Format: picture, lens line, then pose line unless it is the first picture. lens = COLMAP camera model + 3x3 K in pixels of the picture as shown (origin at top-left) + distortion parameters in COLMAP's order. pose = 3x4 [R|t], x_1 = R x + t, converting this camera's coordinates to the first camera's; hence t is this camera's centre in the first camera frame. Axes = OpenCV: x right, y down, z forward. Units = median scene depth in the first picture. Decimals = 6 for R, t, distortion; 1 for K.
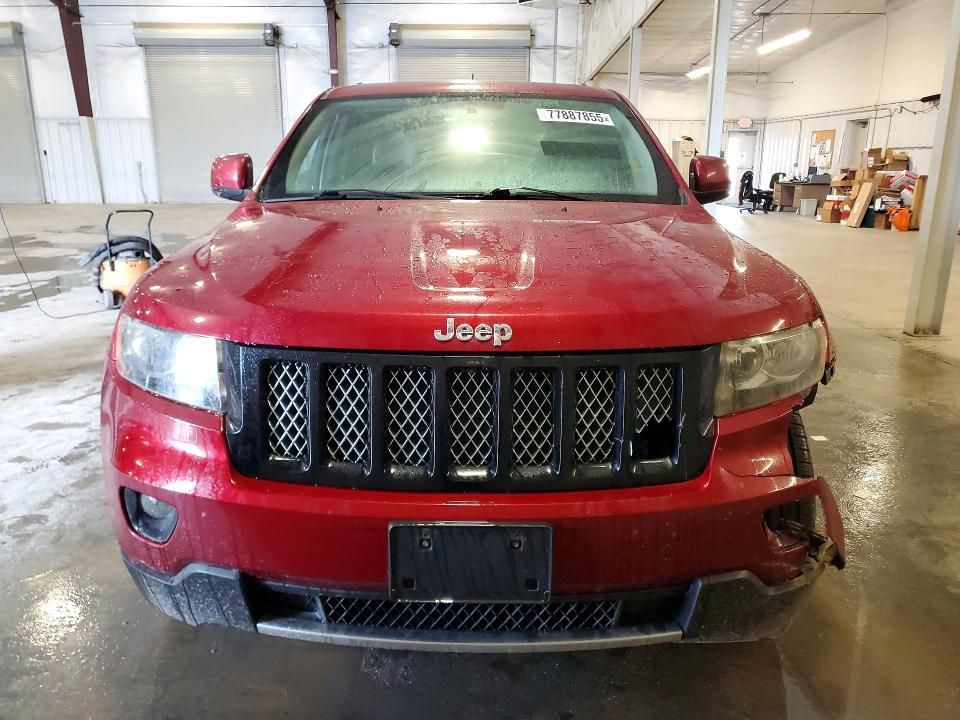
lens RADIAL K [[753.7, 0, 480.0], [0, 753.7, 360.0], [0, 0, 1]] dist [0.008819, 0.001734]
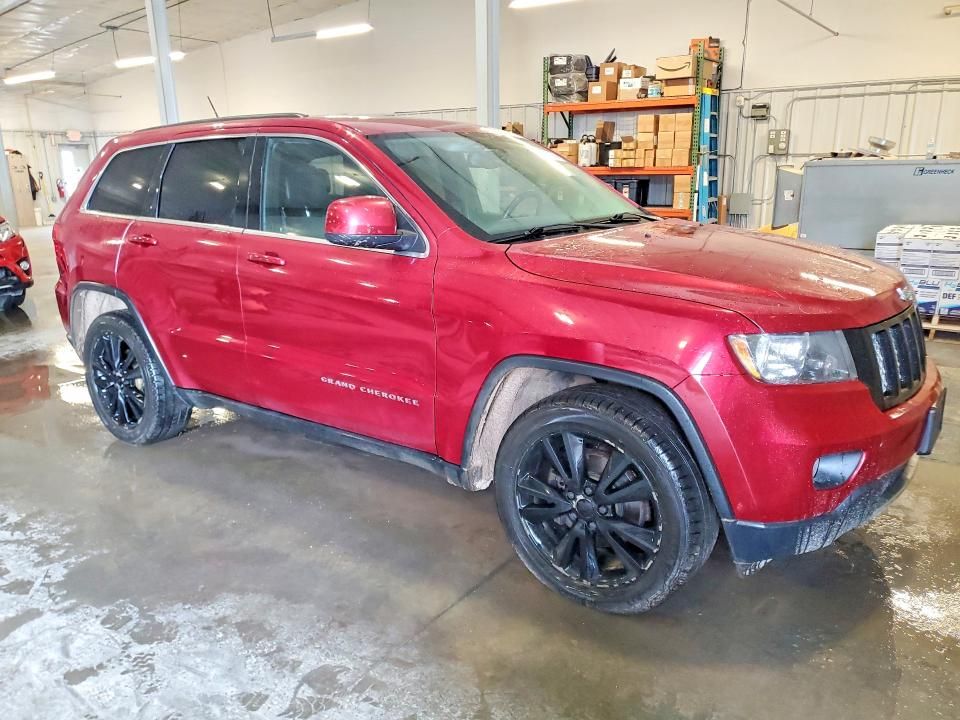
lens RADIAL K [[753.7, 0, 480.0], [0, 753.7, 360.0], [0, 0, 1]] dist [0.008819, 0.001734]
pose [[0.589997, -0.215210, 0.778195, -0.798070], [0.225012, 0.969464, 0.097511, -0.108032], [-0.775418, 0.117573, 0.620406, 0.283115]]
